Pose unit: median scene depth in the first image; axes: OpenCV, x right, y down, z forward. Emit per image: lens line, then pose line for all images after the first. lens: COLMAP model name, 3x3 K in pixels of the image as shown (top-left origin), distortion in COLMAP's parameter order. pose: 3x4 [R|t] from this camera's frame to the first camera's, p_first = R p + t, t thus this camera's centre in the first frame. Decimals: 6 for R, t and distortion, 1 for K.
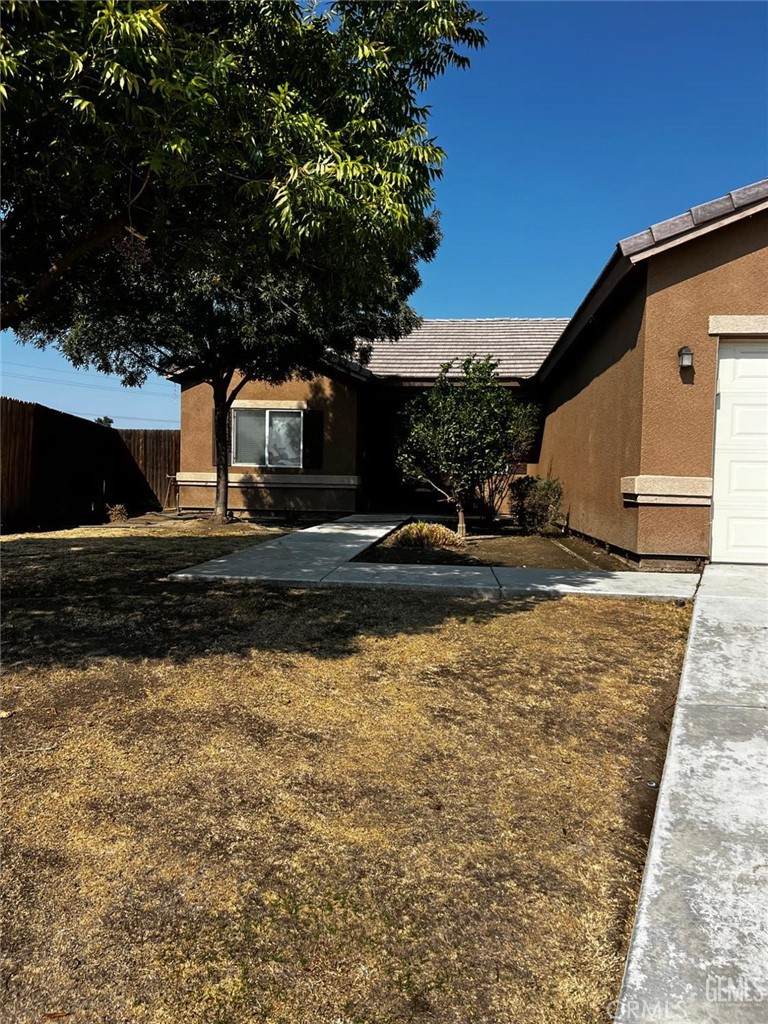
lens RADIAL K [[771.1, 0, 384.0], [0, 771.1, 512.0], [0, 0, 1]] dist [0.087601, -0.149121]
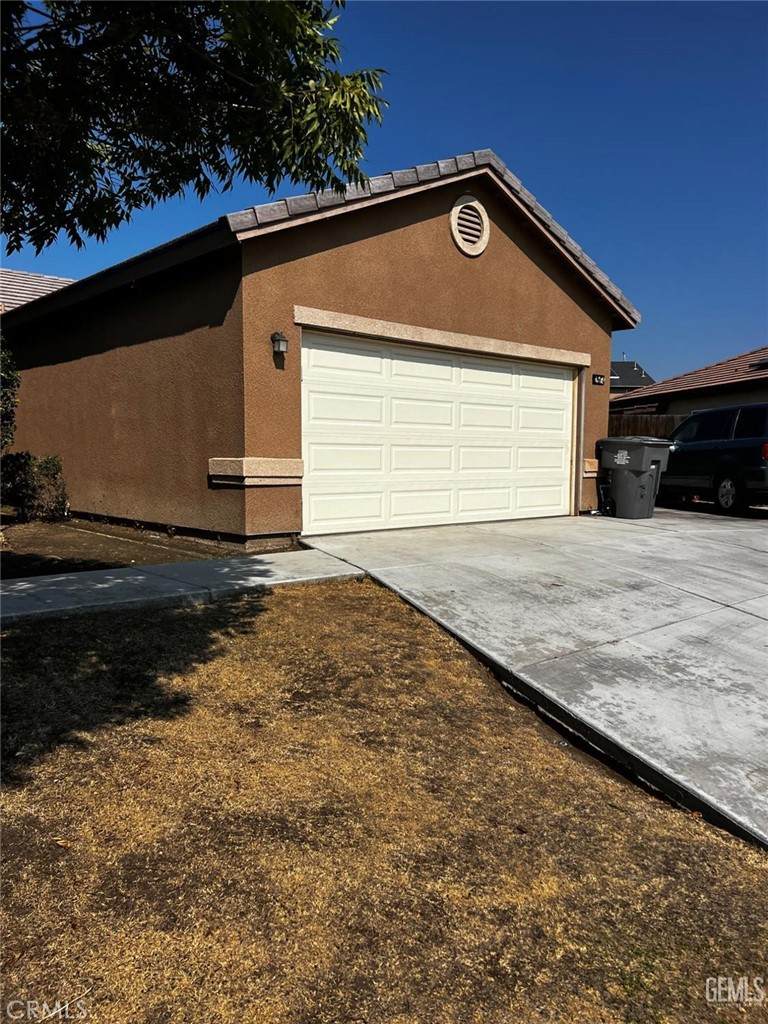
lens RADIAL K [[771.1, 0, 384.0], [0, 771.1, 512.0], [0, 0, 1]] dist [0.087601, -0.149121]
pose [[0.662163, -0.070850, 0.746003, -0.398143], [0.035915, 0.997377, 0.062845, -0.043678], [-0.748498, -0.014821, 0.662971, 0.267341]]
